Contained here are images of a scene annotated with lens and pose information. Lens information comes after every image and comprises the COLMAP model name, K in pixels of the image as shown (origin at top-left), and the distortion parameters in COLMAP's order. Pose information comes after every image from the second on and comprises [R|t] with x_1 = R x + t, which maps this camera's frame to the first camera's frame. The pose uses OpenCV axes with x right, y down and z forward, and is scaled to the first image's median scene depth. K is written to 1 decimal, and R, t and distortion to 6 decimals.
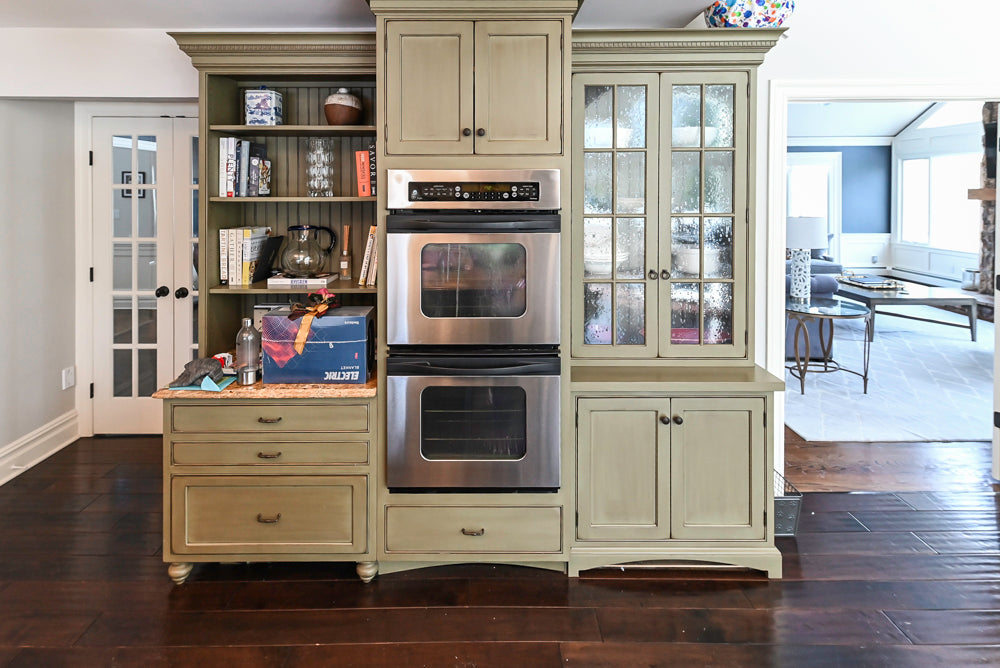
lens RADIAL K [[561.8, 0, 471.5], [0, 561.8, 228.0], [0, 0, 1]] dist [0.000791, 0.000345]
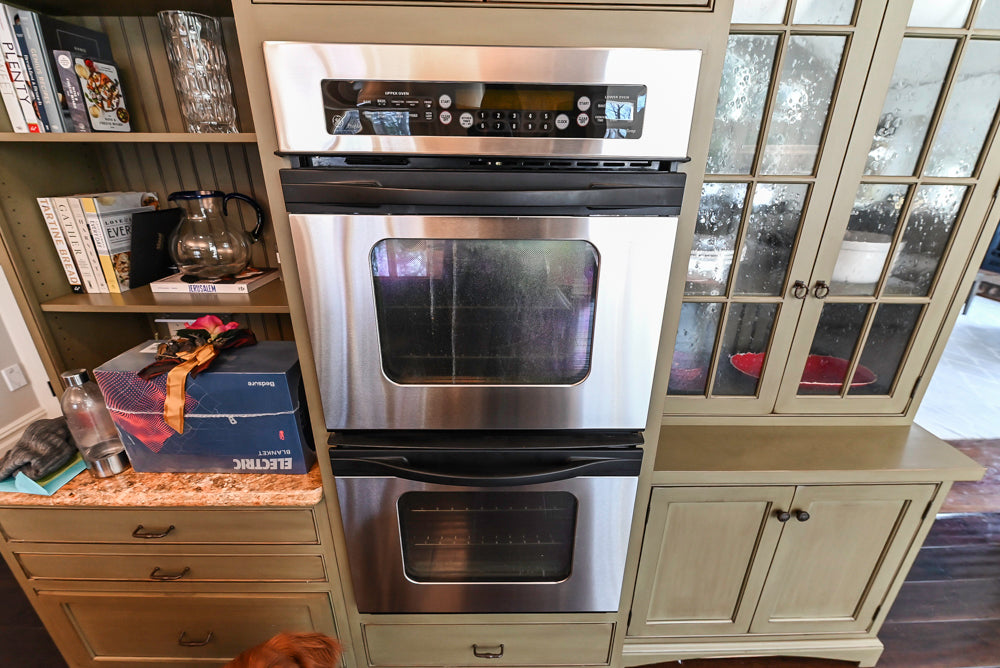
lens RADIAL K [[419.9, 0, 510.4], [0, 419.9, 338.7], [0, 0, 1]] dist [-0.000135, -0.005985]
pose [[0.998907, -0.004404, 0.046530, 0.007214], [-0.011278, 0.943416, 0.331419, -0.008539], [-0.045357, -0.331581, 0.942336, 0.613382]]
